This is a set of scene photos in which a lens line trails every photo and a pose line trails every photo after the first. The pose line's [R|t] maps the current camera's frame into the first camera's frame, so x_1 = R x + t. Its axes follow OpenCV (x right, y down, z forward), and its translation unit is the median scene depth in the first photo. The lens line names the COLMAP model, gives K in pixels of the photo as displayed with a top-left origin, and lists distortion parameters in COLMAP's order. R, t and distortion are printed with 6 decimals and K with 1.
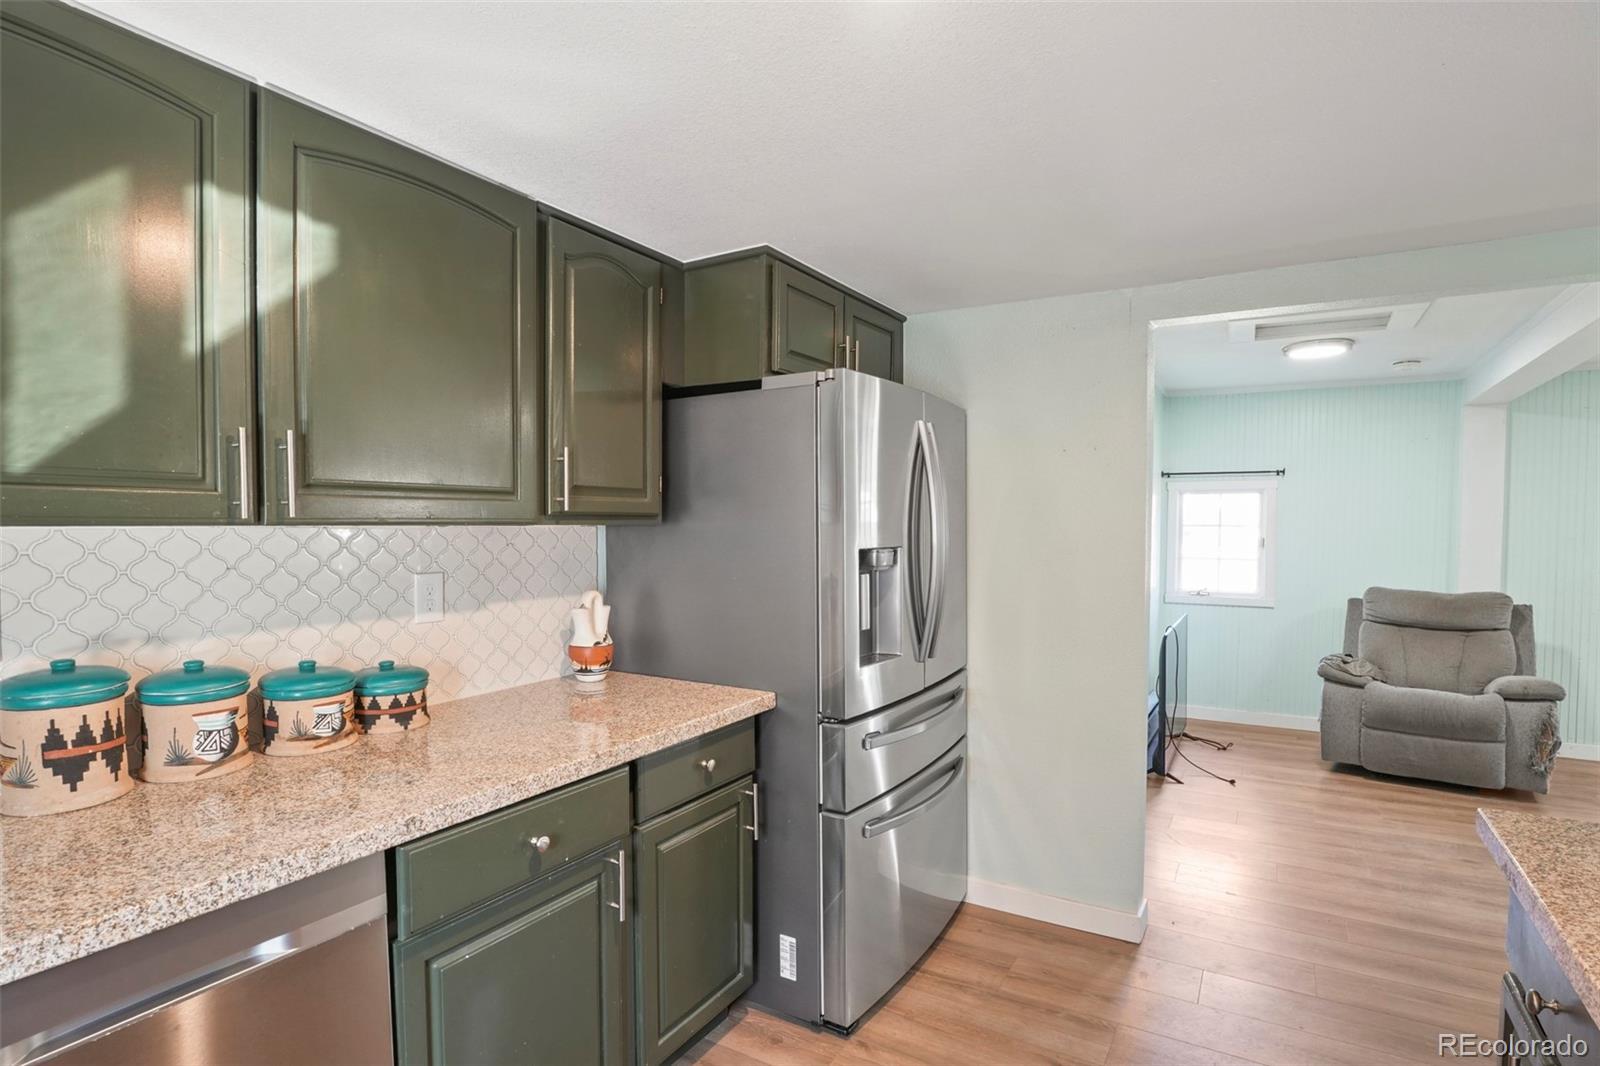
lens RADIAL K [[795.2, 0, 806.4], [0, 795.2, 550.4], [0, 0, 1]] dist [-0.049697, 0.009993]
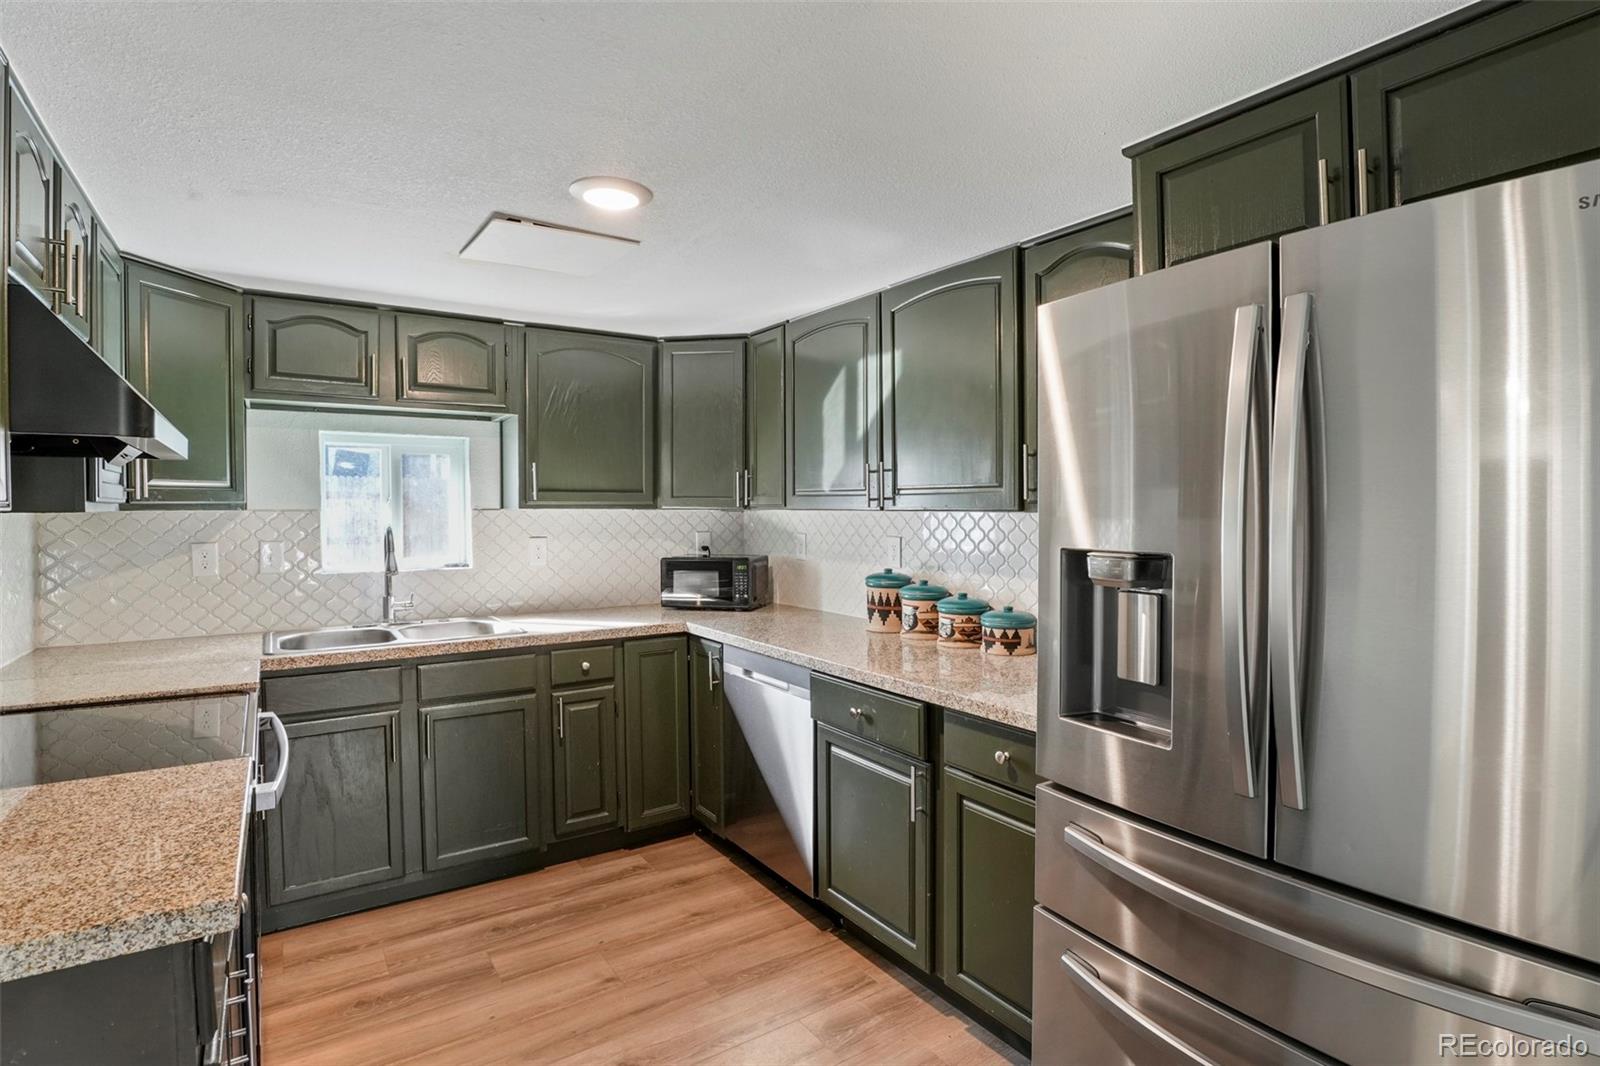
lens RADIAL K [[795.2, 0, 815.9], [0, 795.2, 511.9], [0, 0, 1]] dist [-0.049697, 0.009993]
pose [[-0.408883, 0.007399, -0.912557, 0.392182], [-0.029714, 0.999329, 0.021416, -0.021393], [0.912103, 0.035873, -0.408388, 0.535370]]
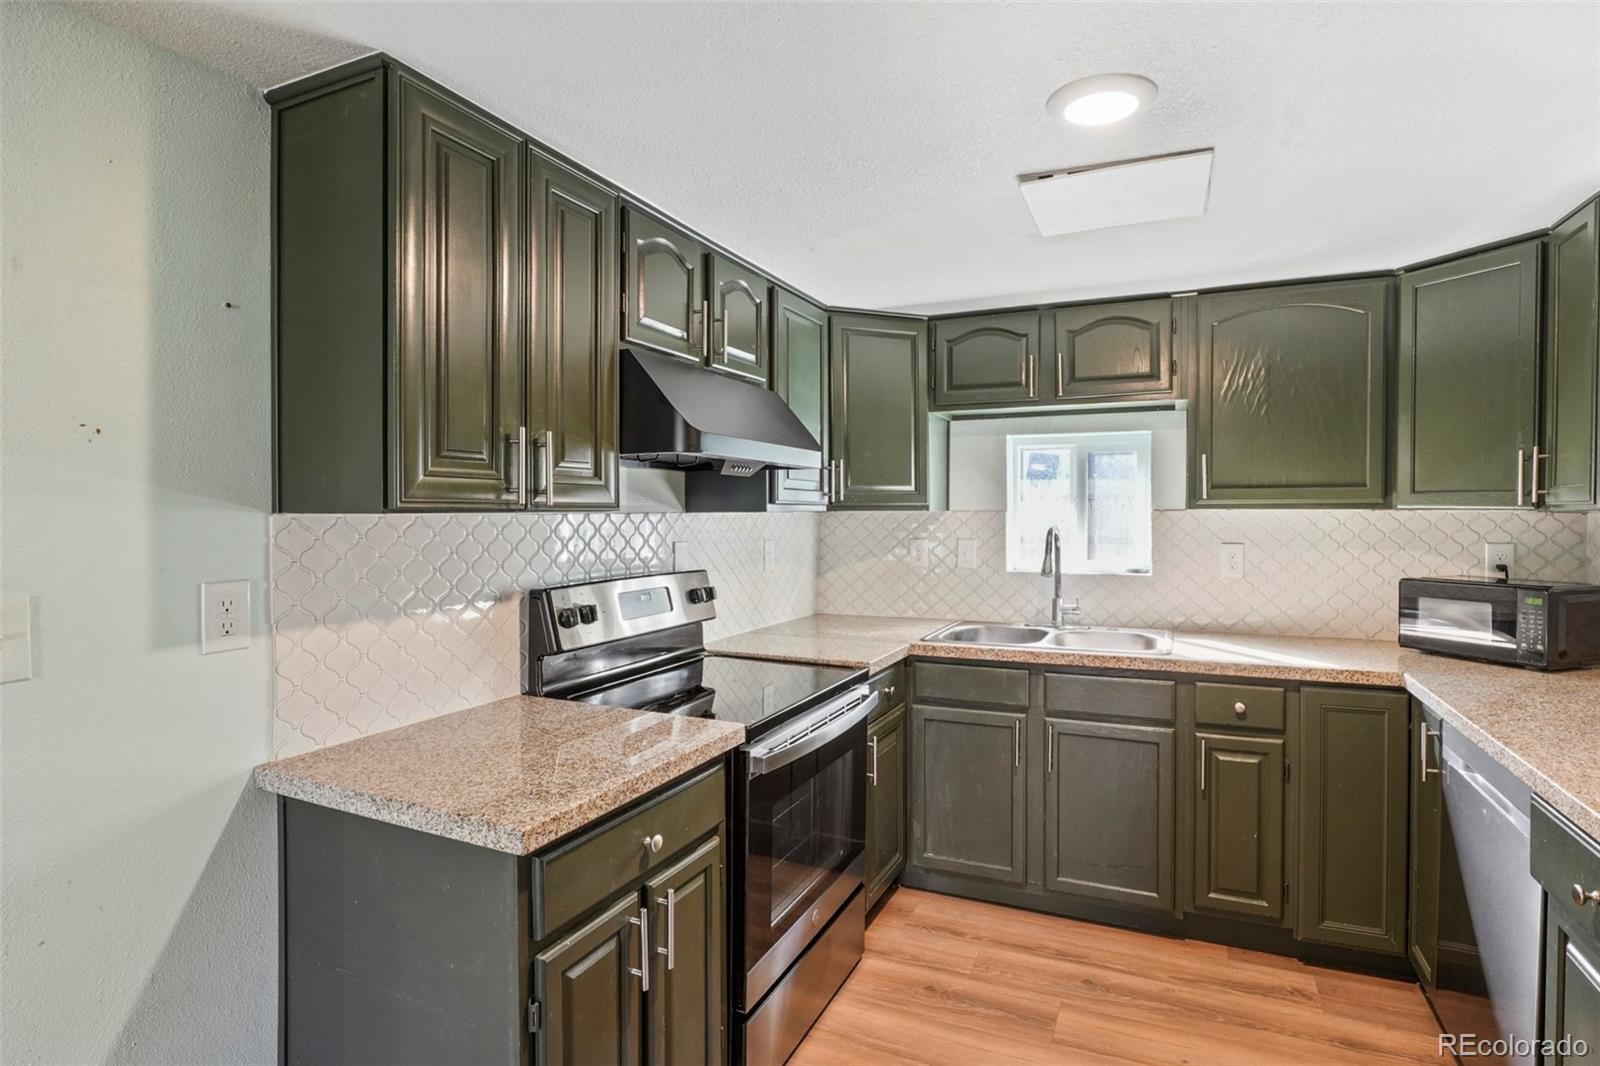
lens RADIAL K [[795.2, 0, 822.5], [0, 795.2, 516.6], [0, 0, 1]] dist [-0.049697, 0.009993]
pose [[-0.993665, 0.005892, -0.112228, 0.182894], [0.001382, 0.999190, 0.040222, -0.019940], [0.112374, 0.039812, -0.992868, 0.573609]]
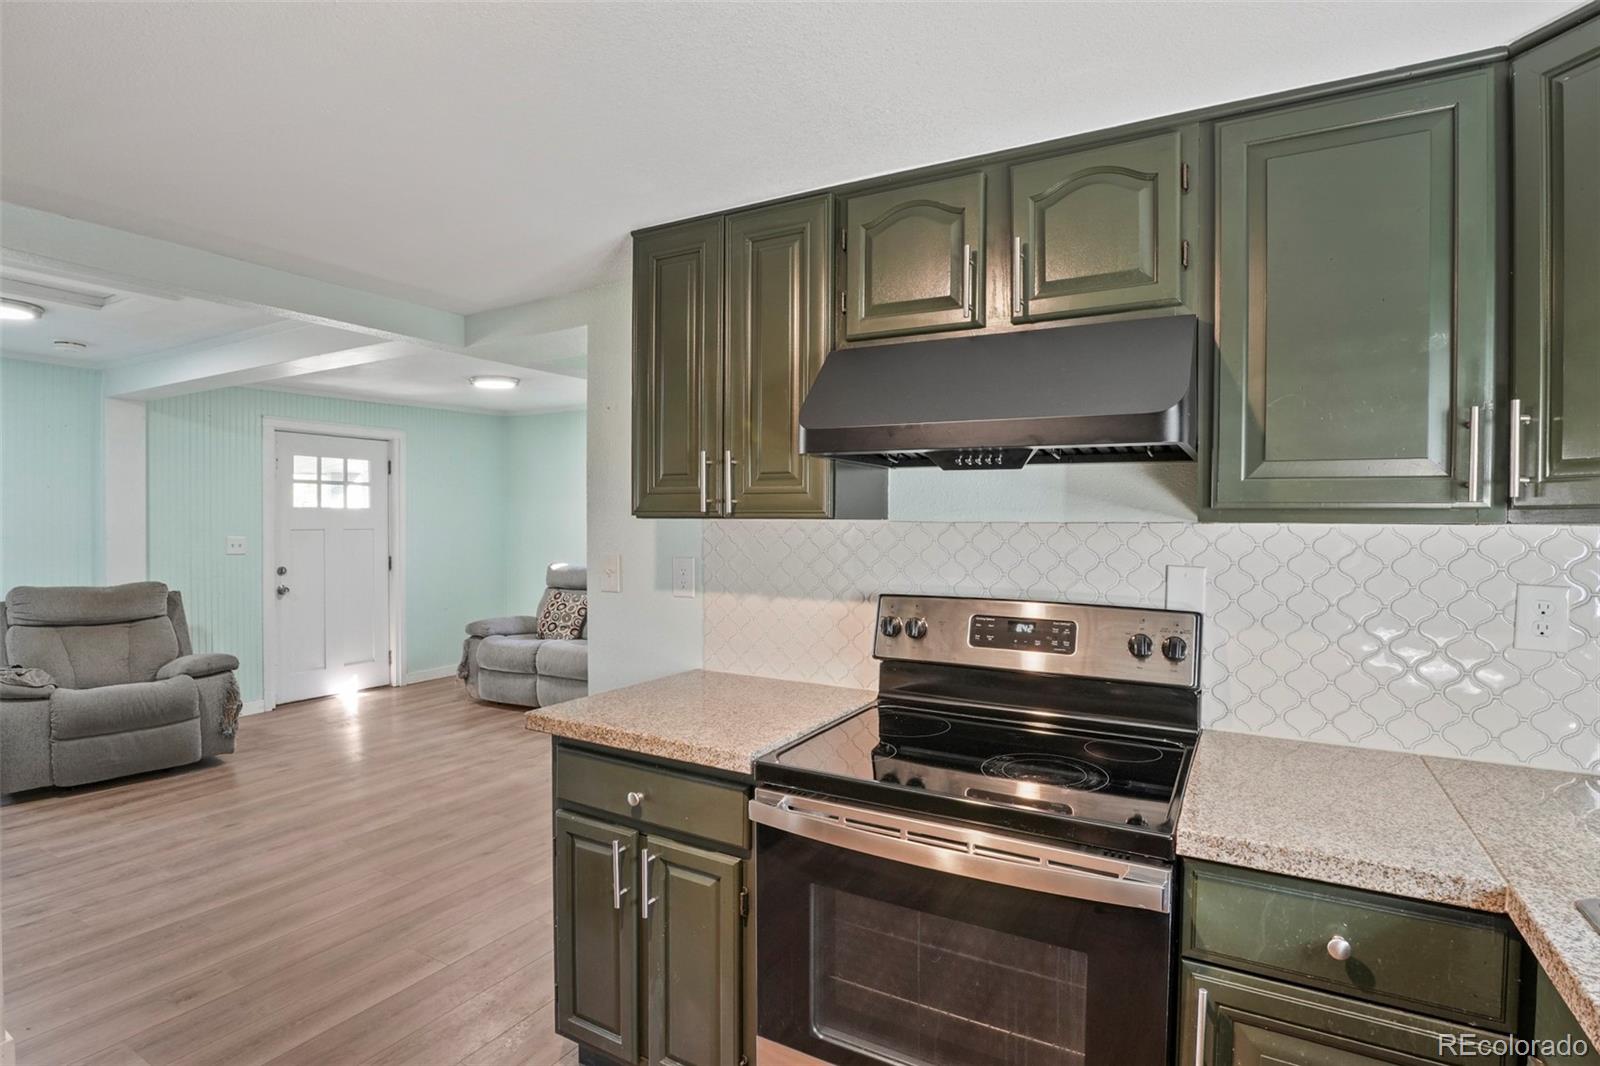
lens RADIAL K [[795.2, 0, 811.3], [0, 795.2, 535.5], [0, 0, 1]] dist [-0.049697, 0.009993]
pose [[-0.032951, -0.018871, 0.999279, -0.190999], [0.026240, 0.999461, 0.019739, -0.005320], [-0.999112, 0.026872, -0.032438, 0.147791]]
